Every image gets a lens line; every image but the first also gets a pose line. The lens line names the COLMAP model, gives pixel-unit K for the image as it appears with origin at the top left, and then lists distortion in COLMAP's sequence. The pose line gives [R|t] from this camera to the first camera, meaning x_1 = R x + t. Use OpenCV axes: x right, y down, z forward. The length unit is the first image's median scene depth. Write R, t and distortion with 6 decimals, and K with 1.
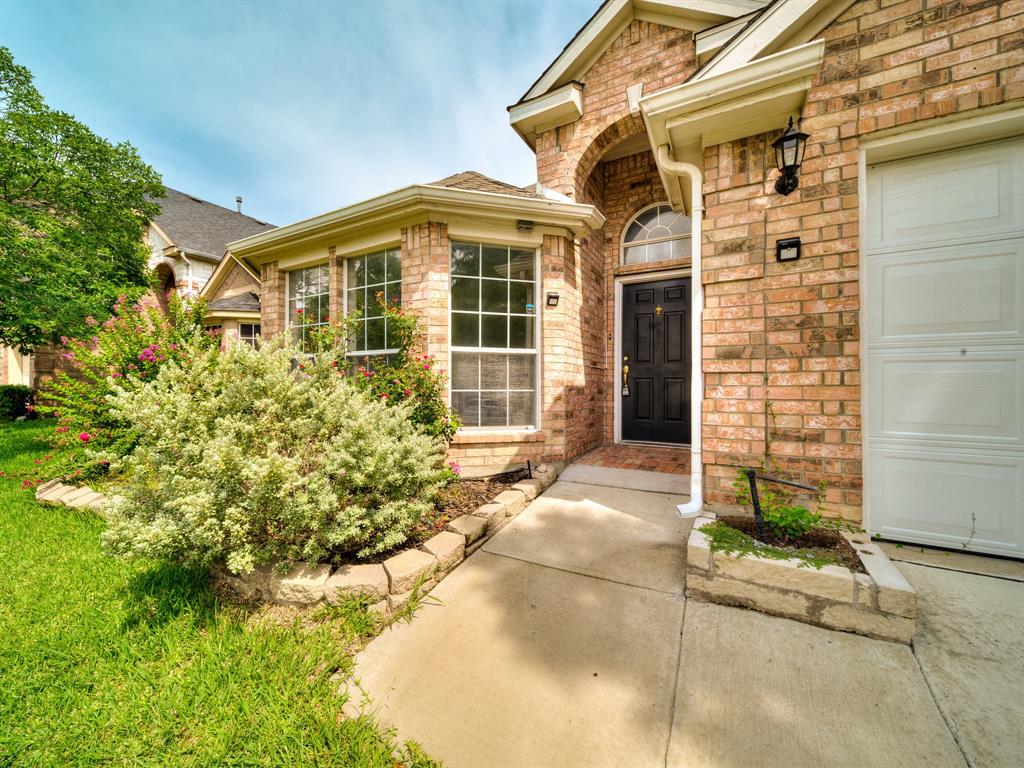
lens RADIAL K [[400.6, 0, 497.1], [0, 400.6, 382.2], [0, 0, 1]] dist [0.003107, -0.001979]
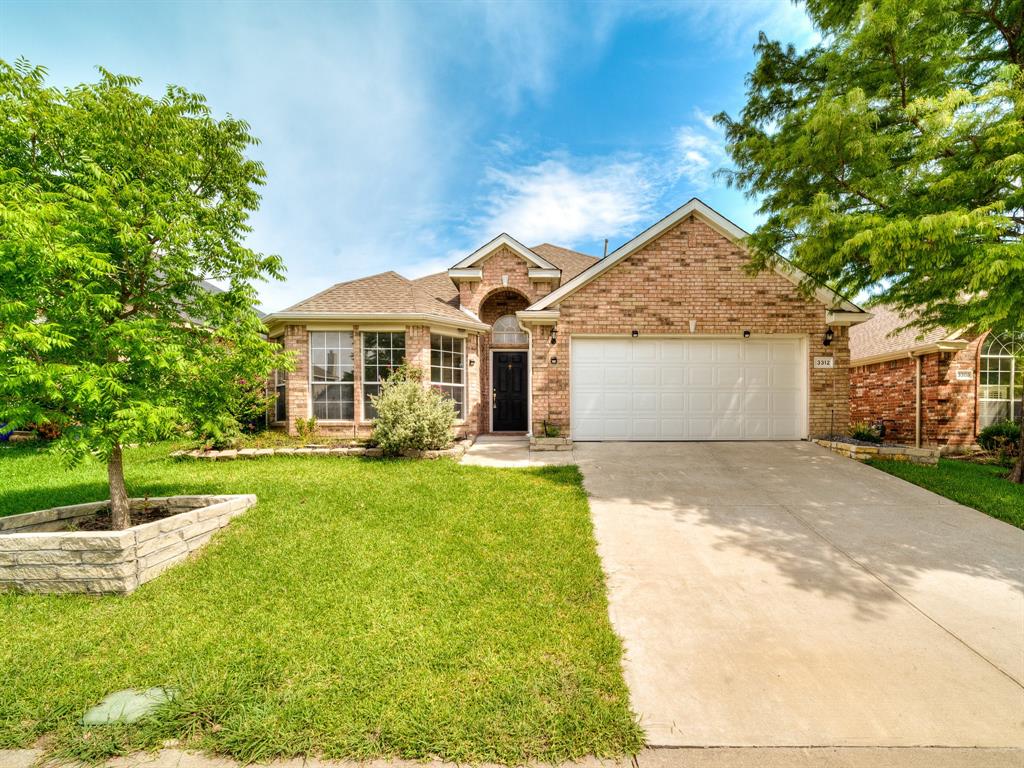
lens RADIAL K [[400.6, 0, 497.1], [0, 400.6, 382.2], [0, 0, 1]] dist [0.003107, -0.001979]
pose [[0.915734, 0.038103, 0.399973, -0.649822], [-0.007509, 0.996942, -0.077781, 0.080185], [-0.401714, 0.068224, 0.913220, -1.147634]]
